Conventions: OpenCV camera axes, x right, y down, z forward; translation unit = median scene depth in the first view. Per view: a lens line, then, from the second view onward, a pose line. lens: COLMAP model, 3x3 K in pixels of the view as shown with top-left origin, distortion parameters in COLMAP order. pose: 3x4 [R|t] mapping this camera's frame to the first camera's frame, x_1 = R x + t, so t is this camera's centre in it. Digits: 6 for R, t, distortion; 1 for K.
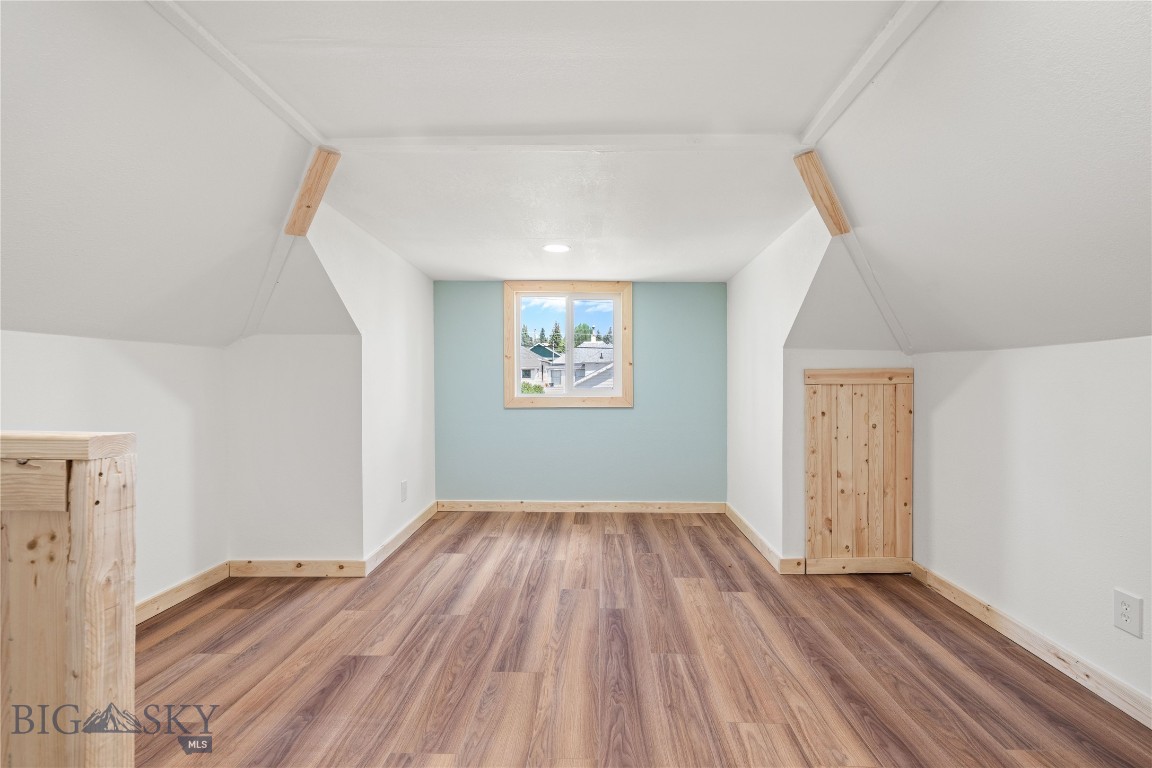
lens RADIAL K [[487.9, 0, 572.4], [0, 487.9, 379.8], [0, 0, 1]] dist [0.004337, -0.001070]
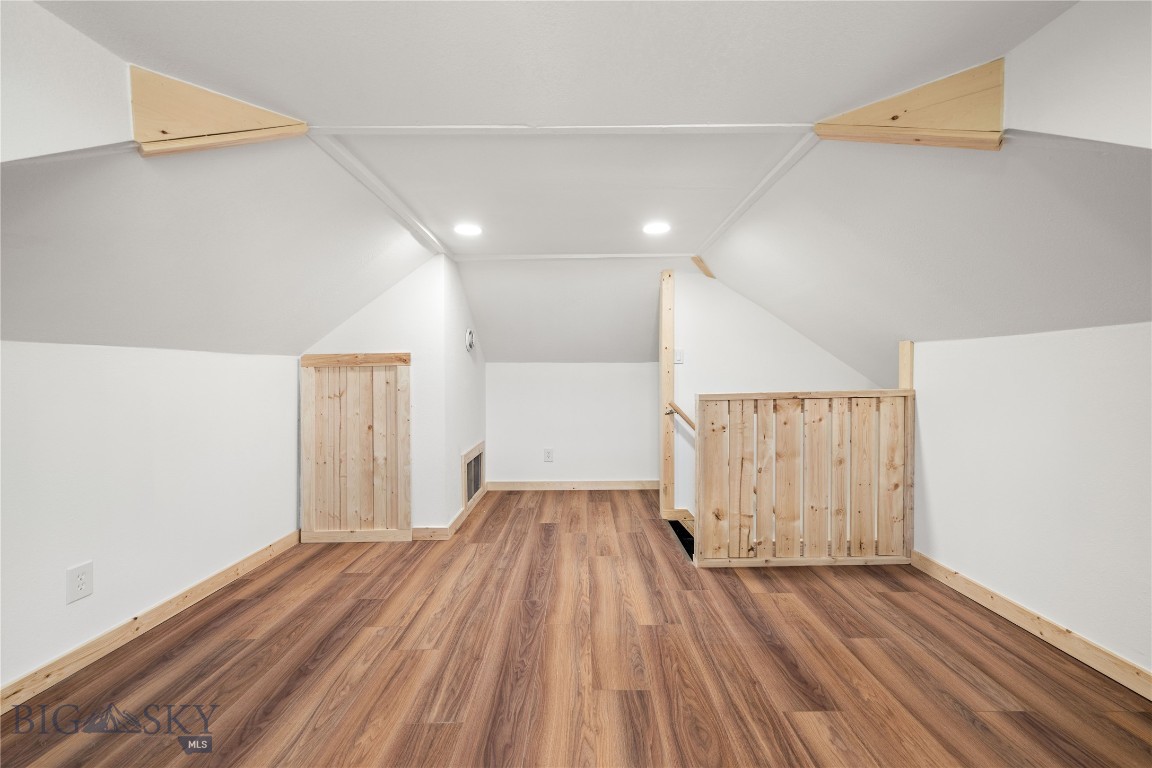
lens RADIAL K [[464.7, 0, 565.2], [0, 464.7, 380.7], [0, 0, 1]] dist [0.001461, -0.000415]
pose [[-0.999765, 0.006504, -0.020666, 0.009557], [0.006456, 0.999976, 0.002399, 0.006037], [0.020681, 0.002265, -0.999784, 1.908441]]
